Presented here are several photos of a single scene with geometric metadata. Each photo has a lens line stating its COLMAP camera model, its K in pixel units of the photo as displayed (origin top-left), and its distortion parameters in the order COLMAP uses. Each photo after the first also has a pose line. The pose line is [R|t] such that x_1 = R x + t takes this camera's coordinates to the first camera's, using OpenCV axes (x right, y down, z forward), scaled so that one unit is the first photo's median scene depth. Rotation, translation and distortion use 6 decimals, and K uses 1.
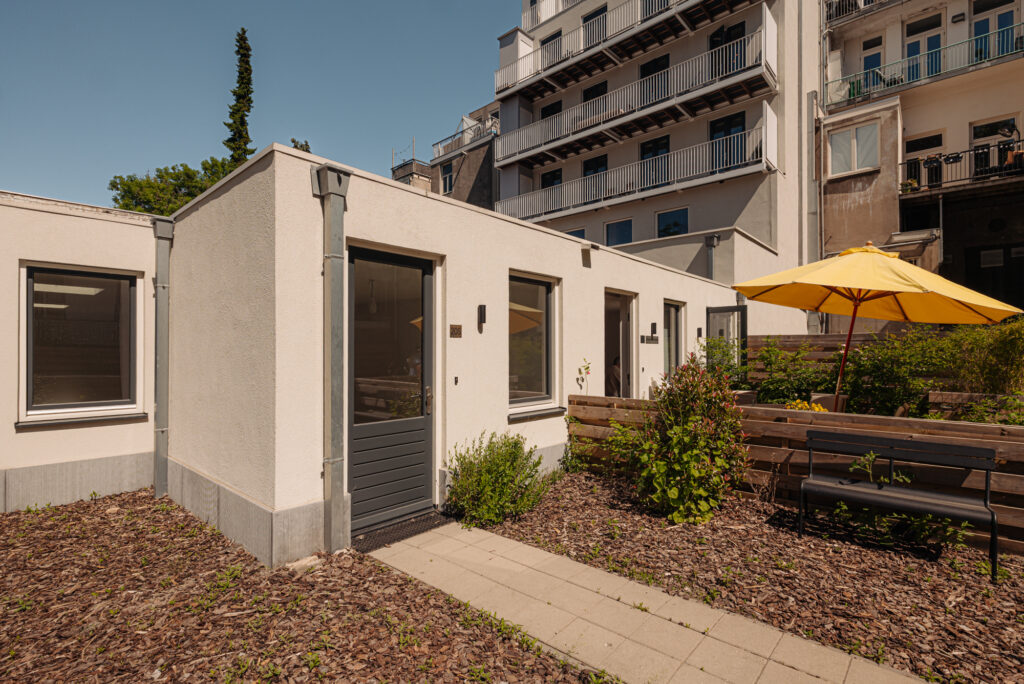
lens RADIAL K [[482.6, 0, 509.2], [0, 482.6, 348.6], [0, 0, 1]] dist [0.003166, -0.000646]
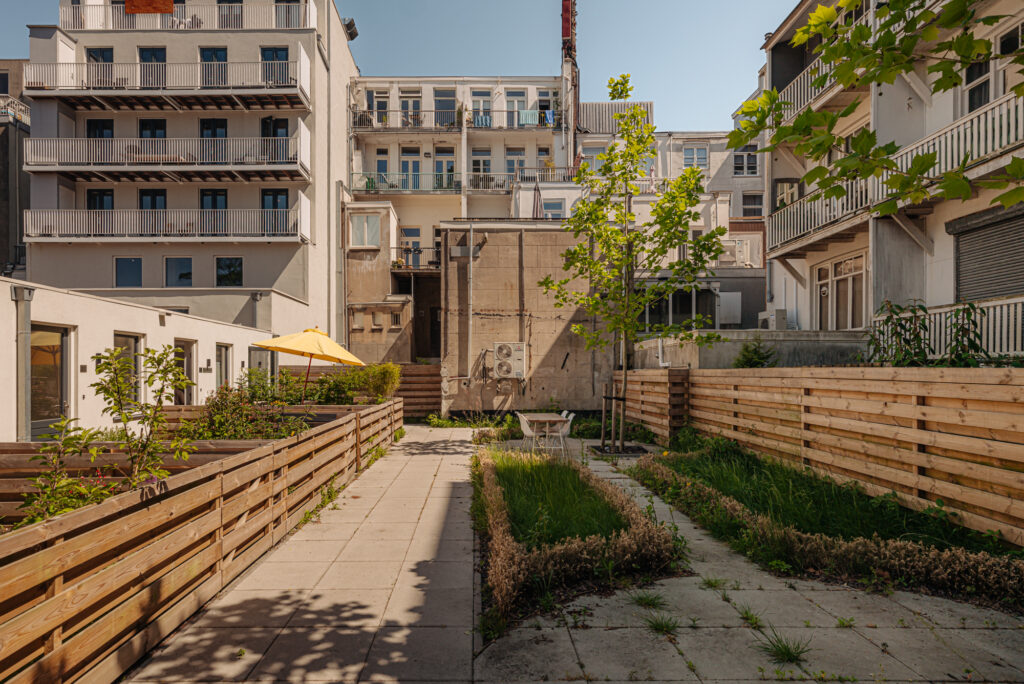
lens RADIAL K [[552.8, 0, 487.9], [0, 552.8, 371.7], [0, 0, 1]] dist [0.000139, -0.002015]
pose [[0.735325, -0.000502, 0.677714, -0.112241], [-0.002813, 0.999989, 0.003793, -0.010786], [-0.677708, -0.004696, 0.735316, -0.420821]]
